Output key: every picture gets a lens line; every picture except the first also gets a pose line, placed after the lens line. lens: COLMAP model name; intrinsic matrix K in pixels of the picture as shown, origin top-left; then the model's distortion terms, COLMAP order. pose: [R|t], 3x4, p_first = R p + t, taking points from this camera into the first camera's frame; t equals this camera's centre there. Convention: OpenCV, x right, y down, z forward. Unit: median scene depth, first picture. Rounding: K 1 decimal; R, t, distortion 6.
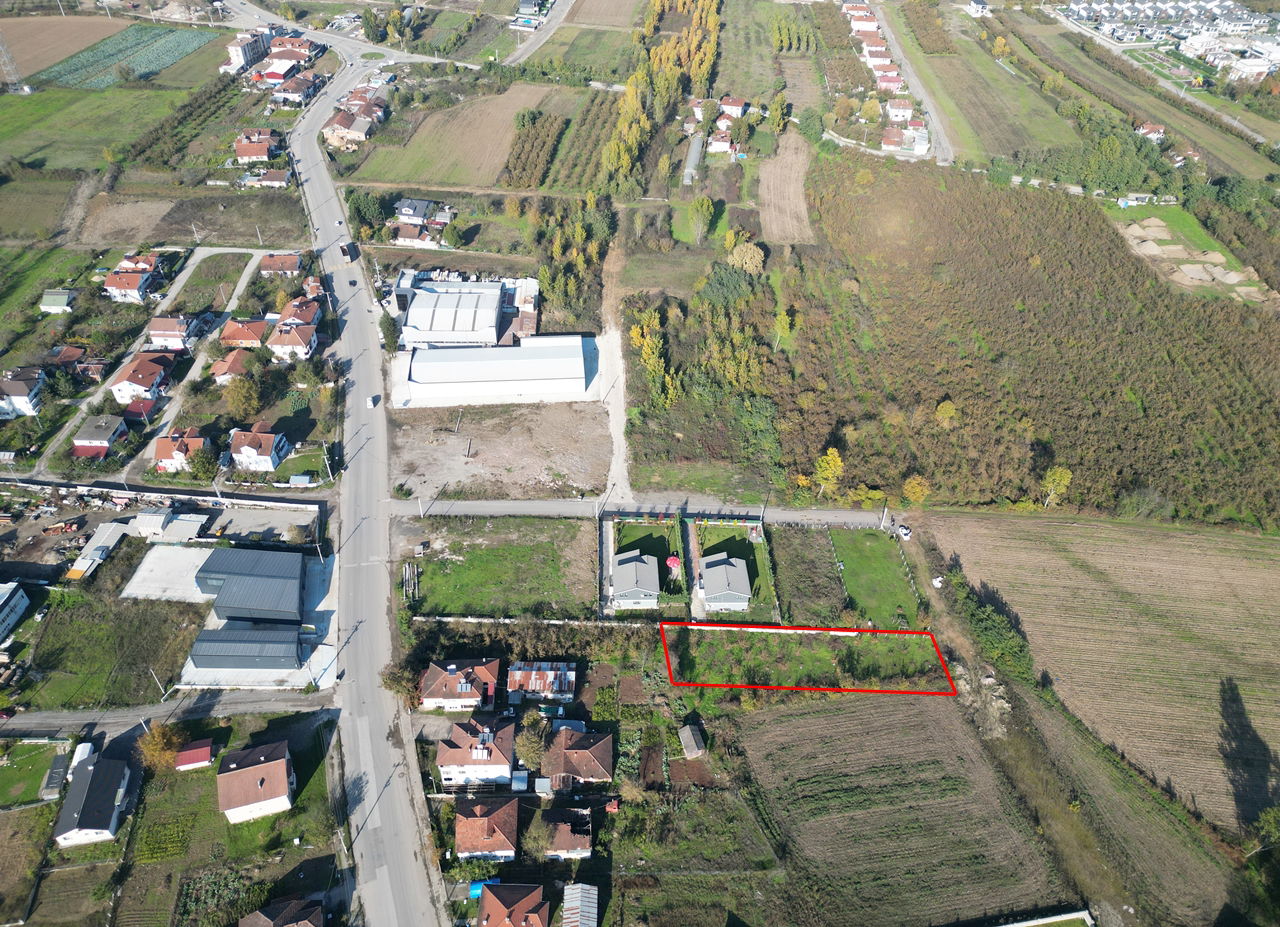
lens RADIAL K [[884.8, 0, 636.2], [0, 884.8, 451.0], [0, 0, 1]] dist [0.079734, -0.075180]
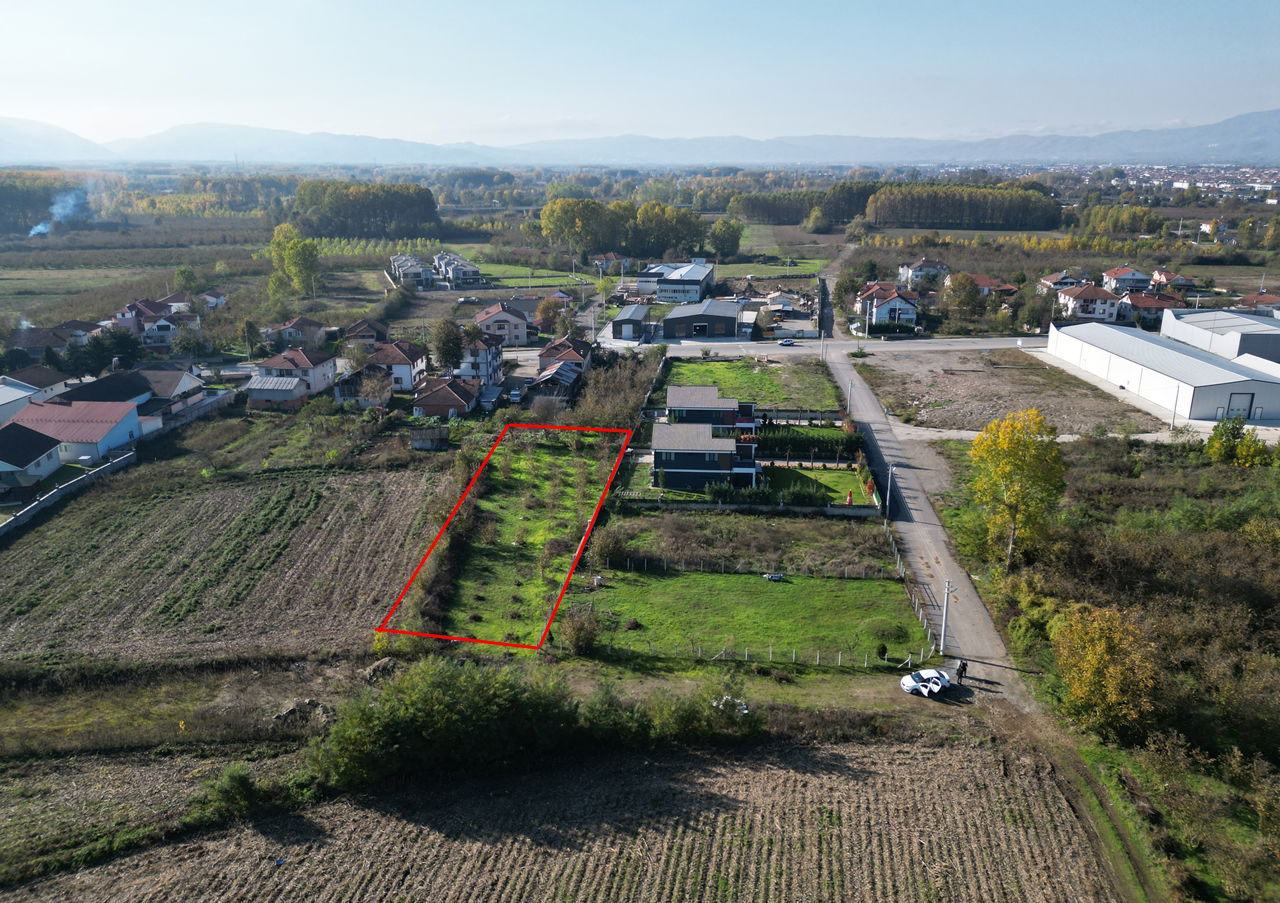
lens RADIAL K [[886.0, 0, 636.0], [0, 886.0, 432.6], [0, 0, 1]] dist [0.086276, -0.085673]
pose [[-0.100306, 0.270928, -0.957359, 0.584493], [-0.652358, 0.708612, 0.268884, 0.010697], [0.751245, 0.651511, 0.105664, 0.821039]]
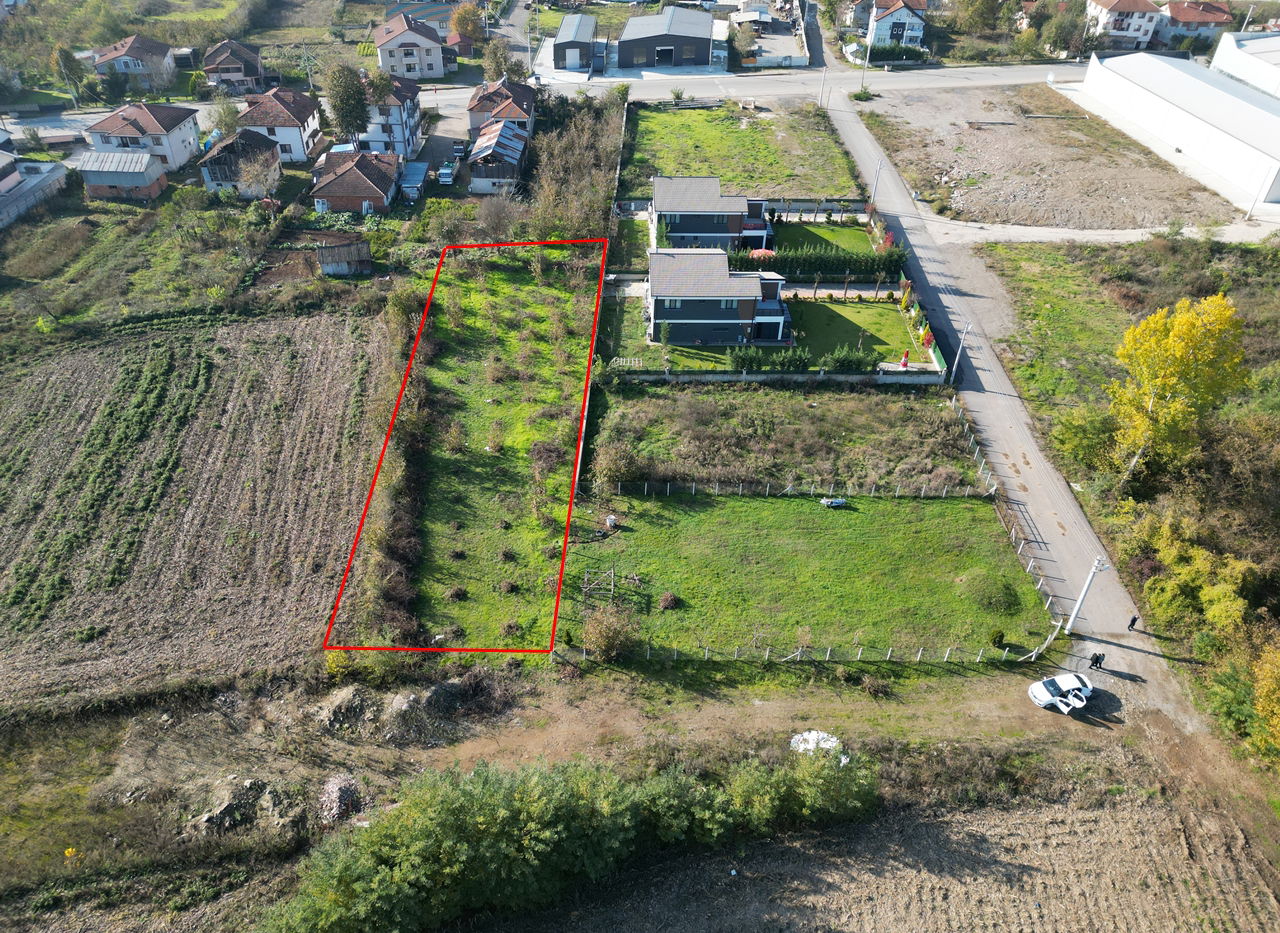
lens RADIAL K [[882.4, 0, 635.0], [0, 882.4, 466.0], [0, 0, 1]] dist [0.059826, -0.045519]
pose [[-0.009368, 0.601846, -0.798558, 0.456087], [-0.672199, 0.587443, 0.450621, 0.023118], [0.740311, 0.541011, 0.399057, 0.770417]]
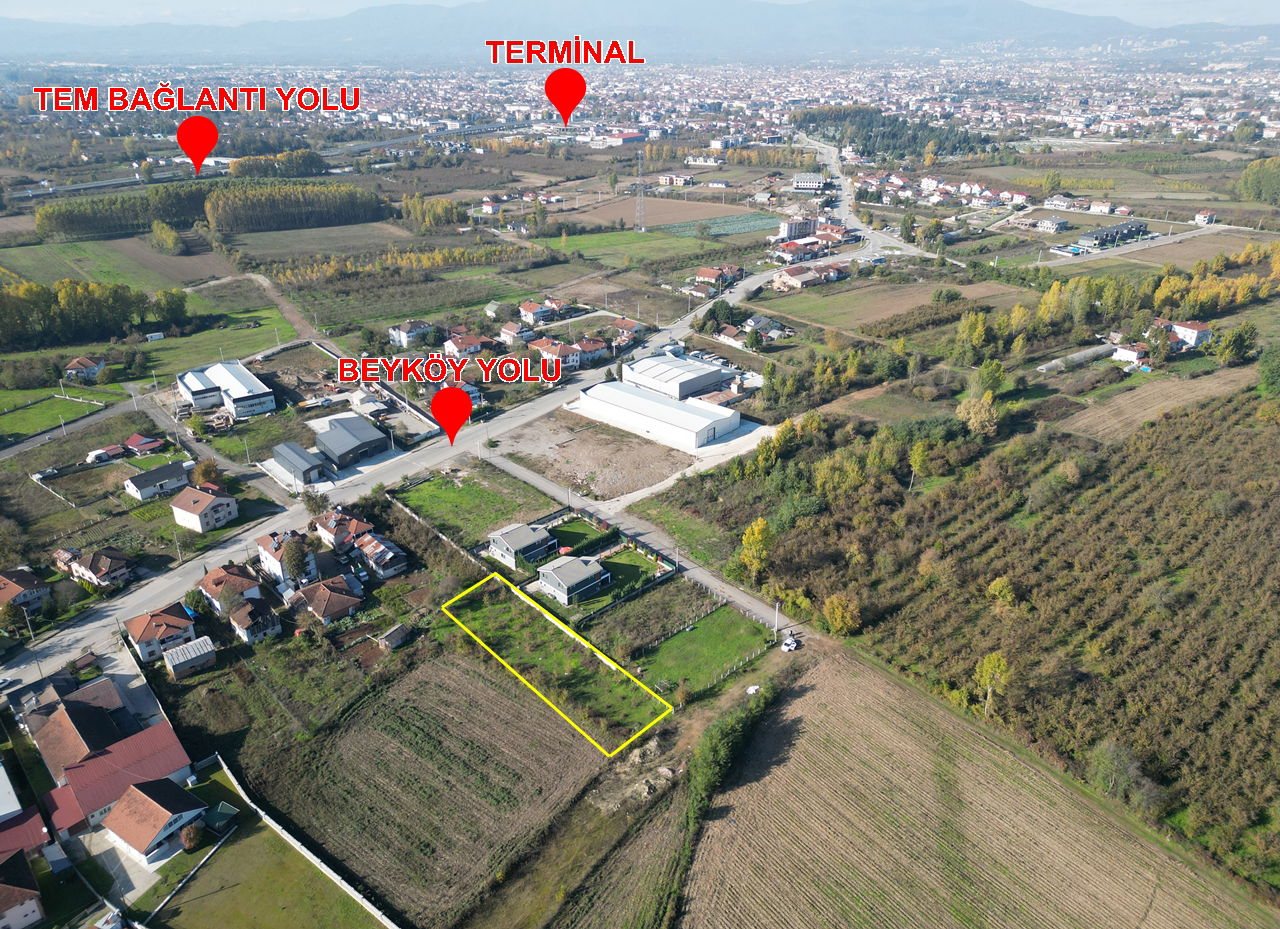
lens RADIAL K [[884.8, 0, 636.4], [0, 884.8, 456.7], [0, 0, 1]] dist [0.079734, -0.075180]
pose [[0.670087, 0.289003, -0.683711, 0.707798], [-0.472231, 0.876632, -0.092270, 0.081120], [0.572697, 0.384698, 0.723896, 0.256678]]
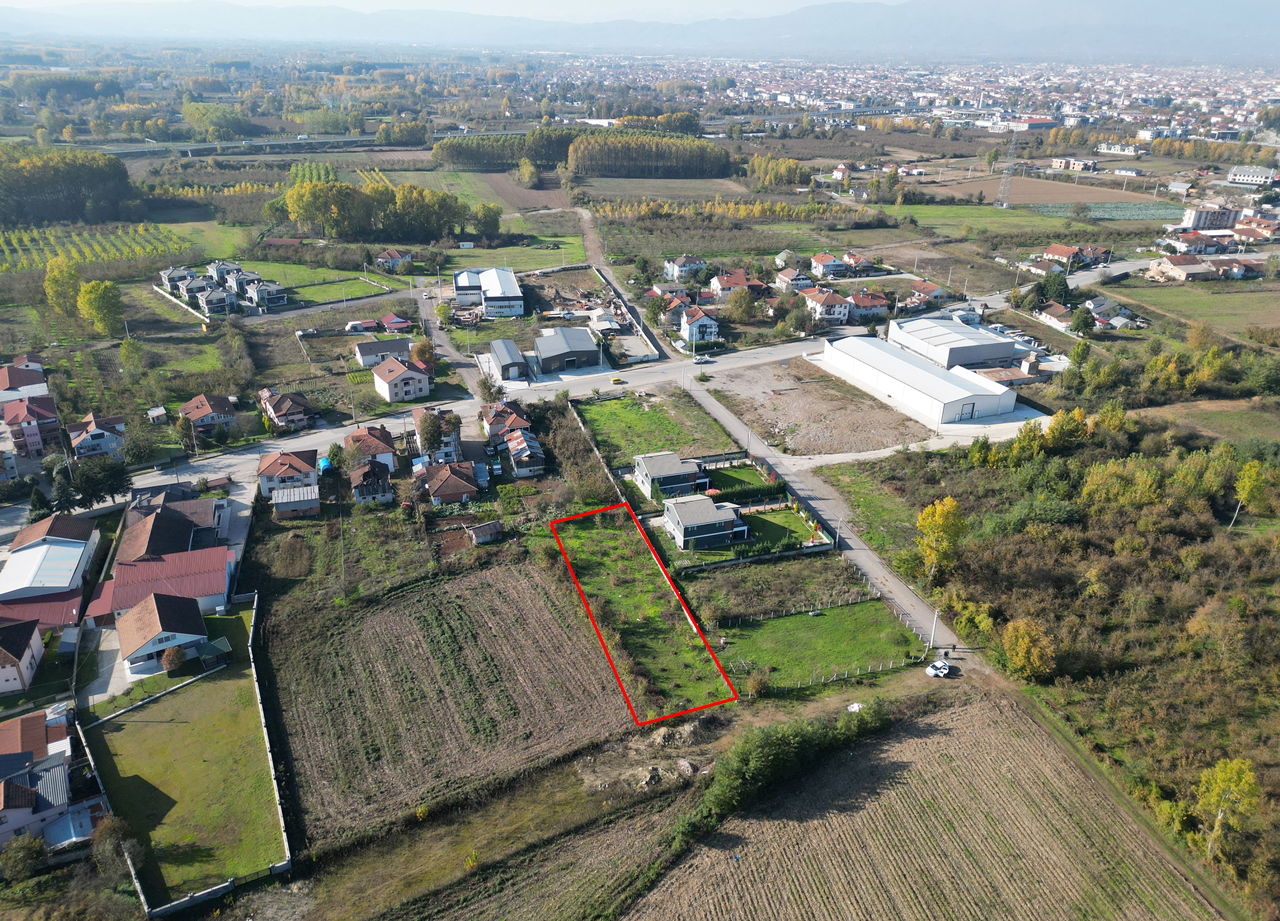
lens RADIAL K [[884.8, 0, 635.7], [0, 884.8, 450.4], [0, 0, 1]] dist [0.079734, -0.075180]
pose [[0.294526, 0.384162, -0.875028, 0.697503], [-0.635152, 0.762832, 0.121118, 0.036663], [0.714028, 0.520103, 0.468675, 0.495901]]
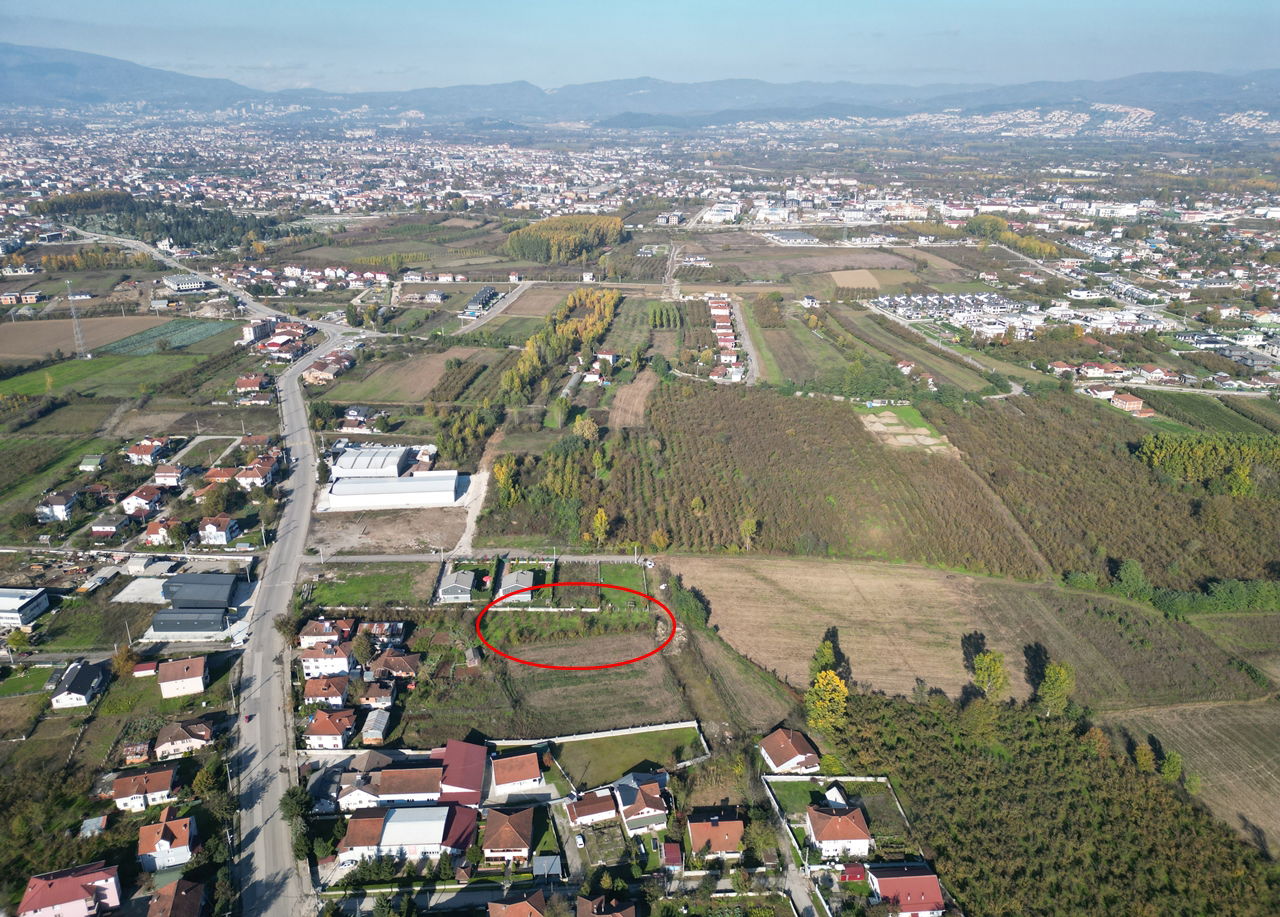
lens RADIAL K [[884.8, 0, 636.1], [0, 884.8, 446.2], [0, 0, 1]] dist [0.079734, -0.075180]
pose [[0.999784, -0.019262, 0.007748, 0.266899], [0.020749, 0.940445, -0.339312, 0.400985], [-0.000751, 0.339400, 0.940642, -0.450680]]
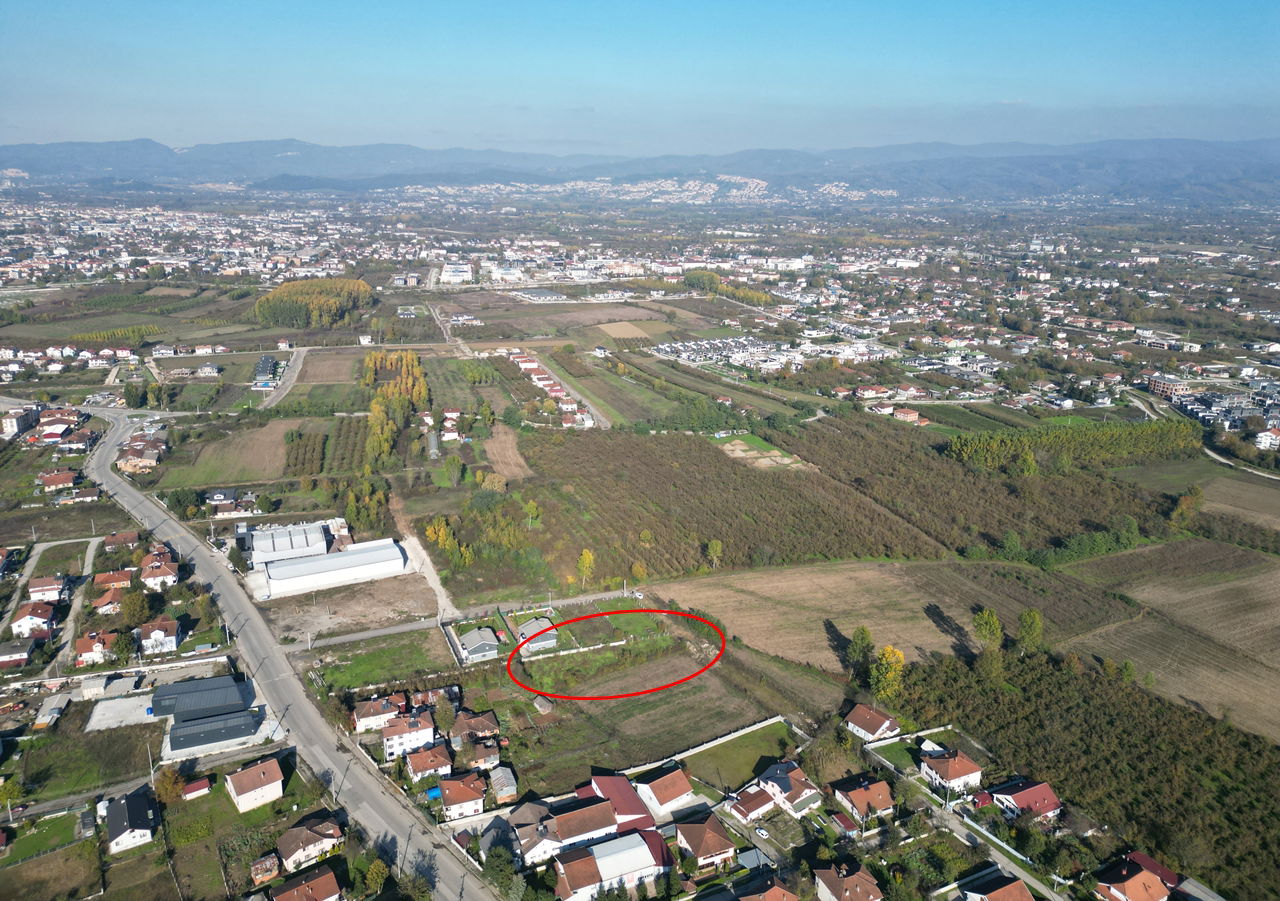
lens RADIAL K [[886.0, 0, 635.8], [0, 886.0, 425.0], [0, 0, 1]] dist [0.086276, -0.085673]
pose [[0.927751, -0.106847, 0.357577, -0.230962], [0.246332, 0.895093, -0.371659, 0.399283], [-0.280354, 0.432889, 0.856743, -0.469399]]
